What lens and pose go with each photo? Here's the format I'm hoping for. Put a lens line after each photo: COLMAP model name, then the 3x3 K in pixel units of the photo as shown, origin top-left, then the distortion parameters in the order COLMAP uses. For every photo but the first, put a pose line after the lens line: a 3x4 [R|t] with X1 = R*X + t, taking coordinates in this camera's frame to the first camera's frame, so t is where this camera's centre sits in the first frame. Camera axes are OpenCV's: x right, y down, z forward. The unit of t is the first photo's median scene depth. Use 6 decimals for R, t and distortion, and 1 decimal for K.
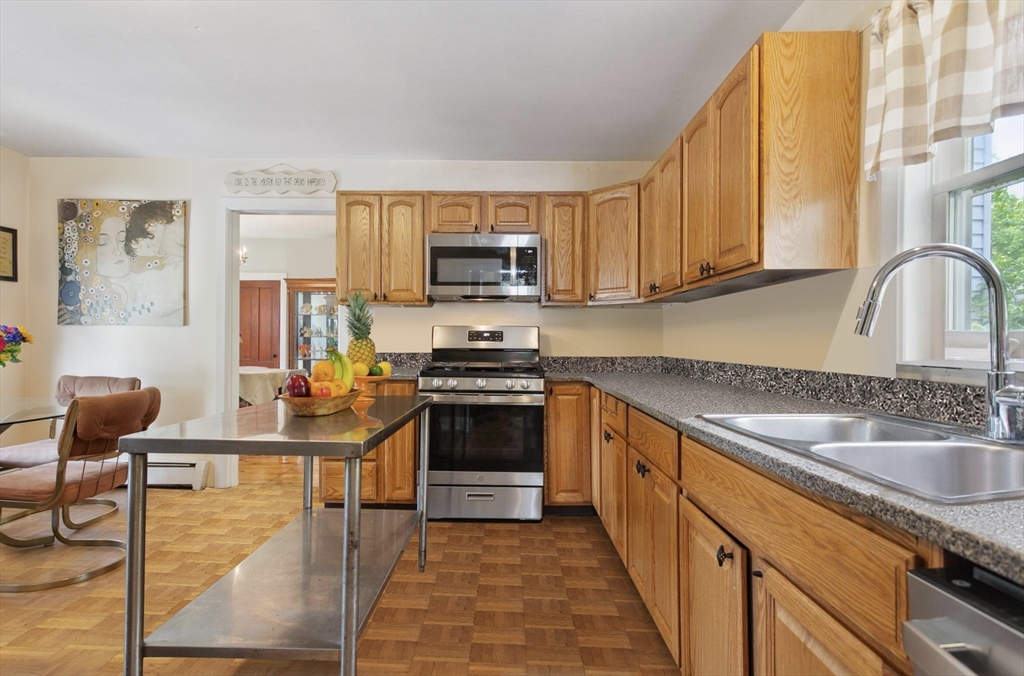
lens RADIAL K [[515.8, 0, 508.8], [0, 515.8, 341.1], [0, 0, 1]] dist [-0.001026, -0.000700]
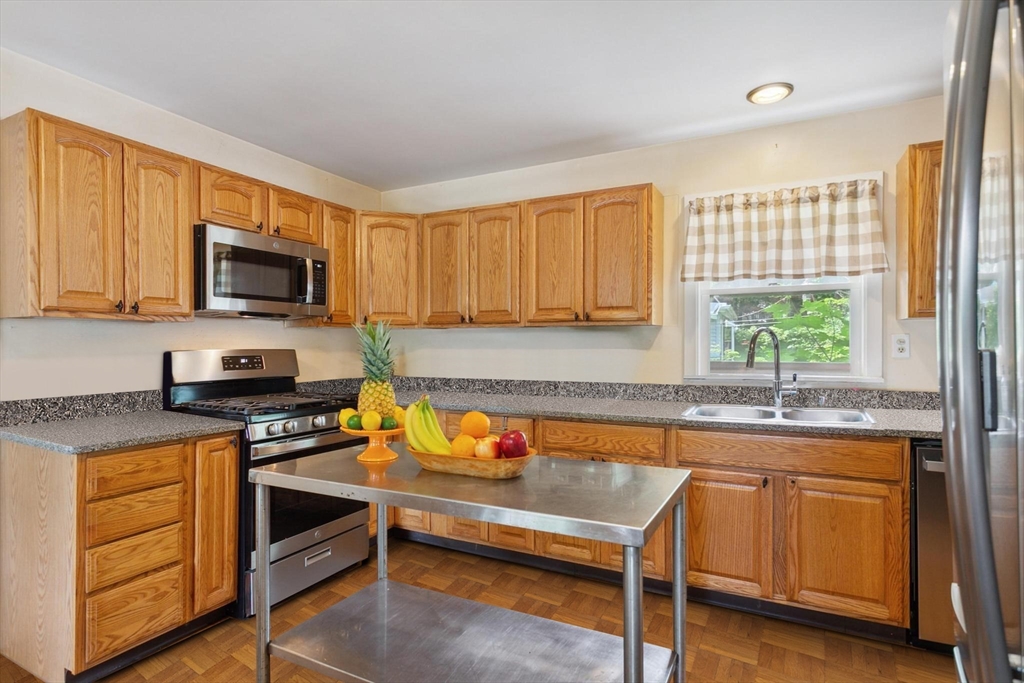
lens RADIAL K [[540.0, 0, 512.0], [0, 540.0, 341.5], [0, 0, 1]] dist [0.000659, 0.000111]
pose [[0.447394, -0.004984, 0.894323, -0.684307], [0.002894, 0.999987, 0.004125, -0.050696], [-0.894332, 0.000743, 0.447403, 0.315045]]
